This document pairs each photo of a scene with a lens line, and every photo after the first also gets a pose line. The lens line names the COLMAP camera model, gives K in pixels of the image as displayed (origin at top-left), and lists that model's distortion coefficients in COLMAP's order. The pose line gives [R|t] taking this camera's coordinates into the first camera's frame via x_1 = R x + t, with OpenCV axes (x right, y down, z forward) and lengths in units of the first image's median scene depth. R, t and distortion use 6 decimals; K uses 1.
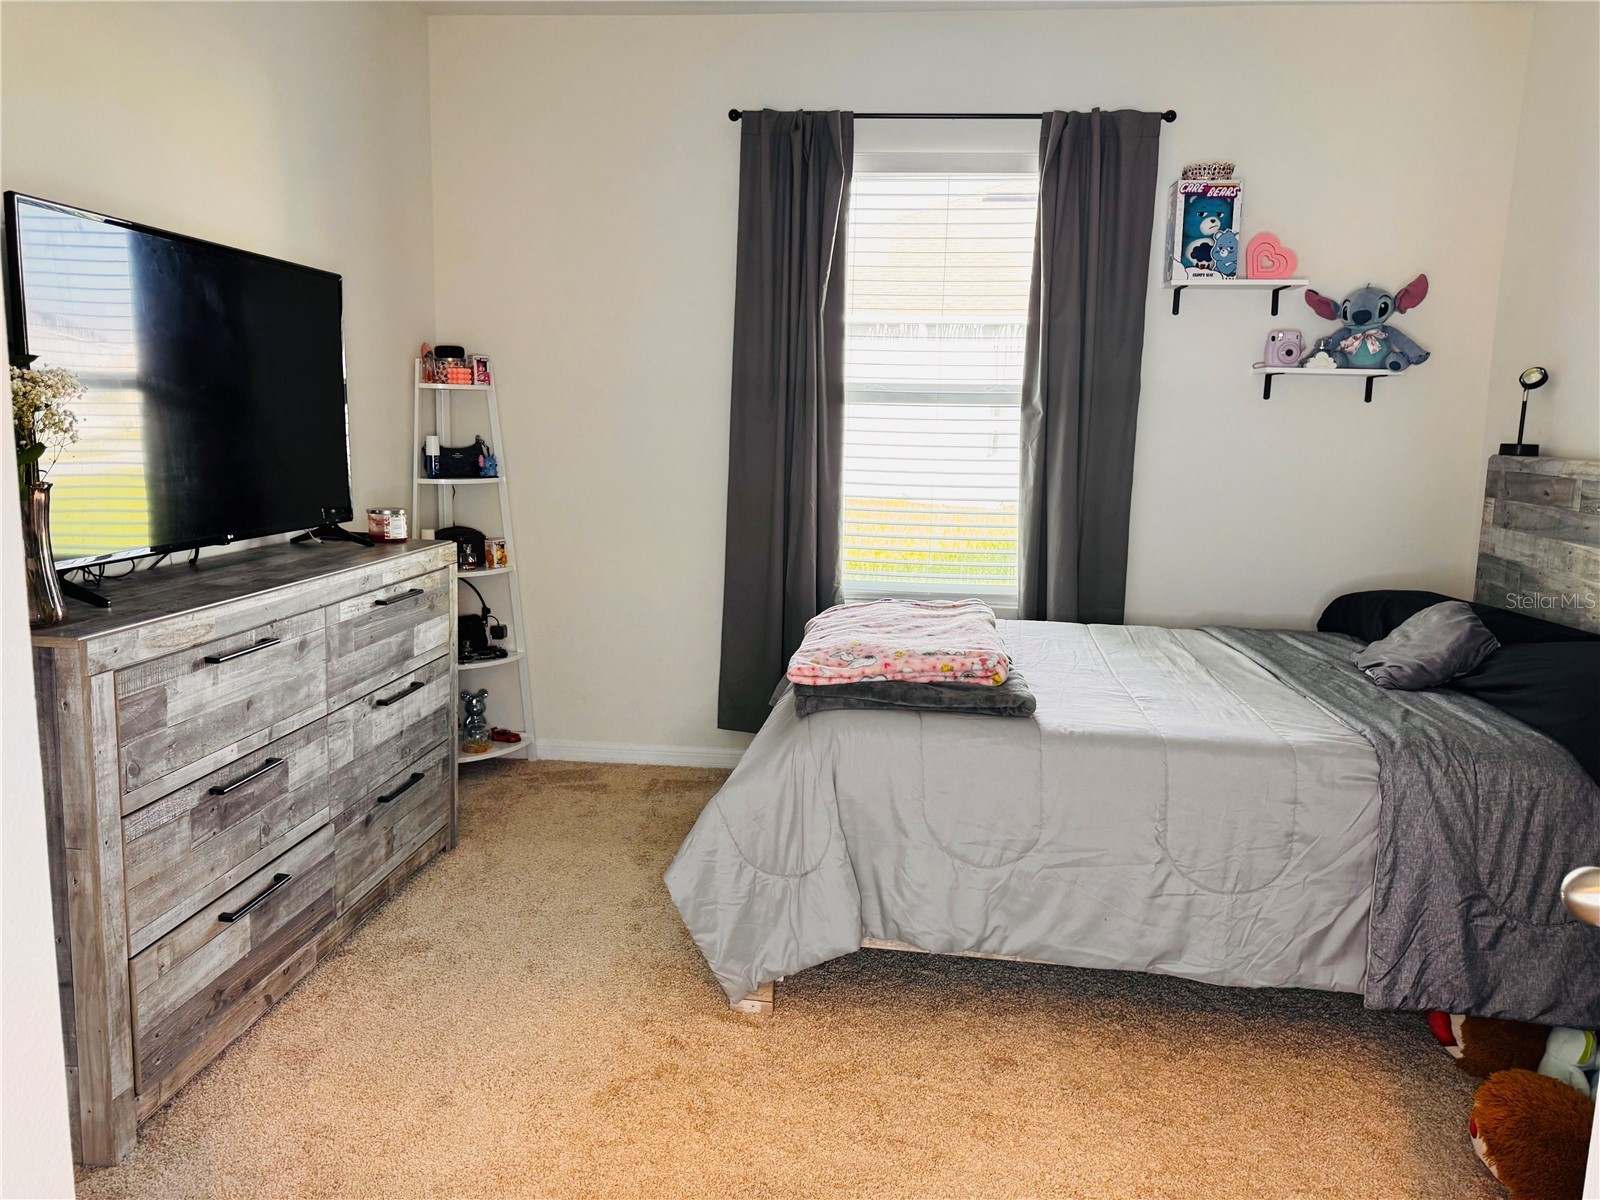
lens RADIAL K [[1132.1, 0, 822.2], [0, 1132.1, 645.3], [0, 0, 1]] dist [0.060894, -0.067807]
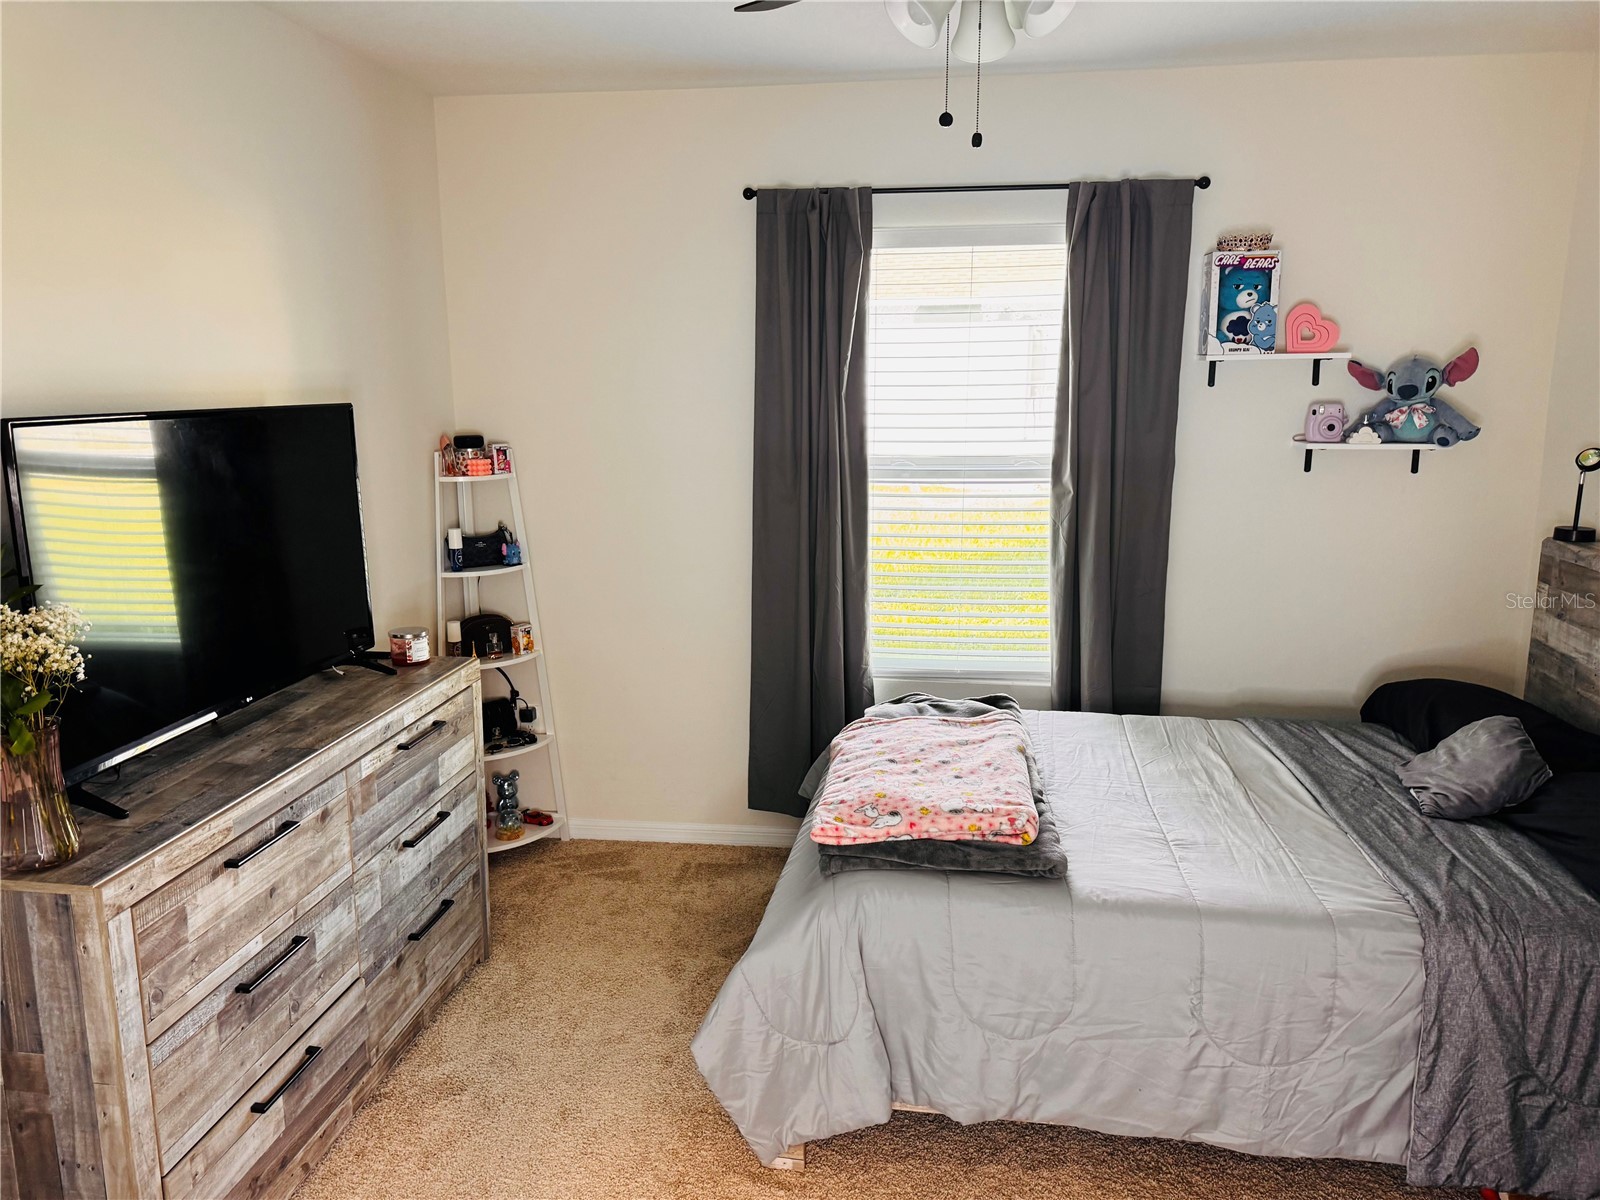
lens RADIAL K [[1132.1, 0, 822.3], [0, 1132.1, 682.8], [0, 0, 1]] dist [0.060894, -0.067807]
pose [[0.999223, -0.020318, -0.033783, 0.014136], [0.021952, 0.998571, 0.048722, -0.146829], [0.032745, -0.049426, 0.998241, 0.024325]]
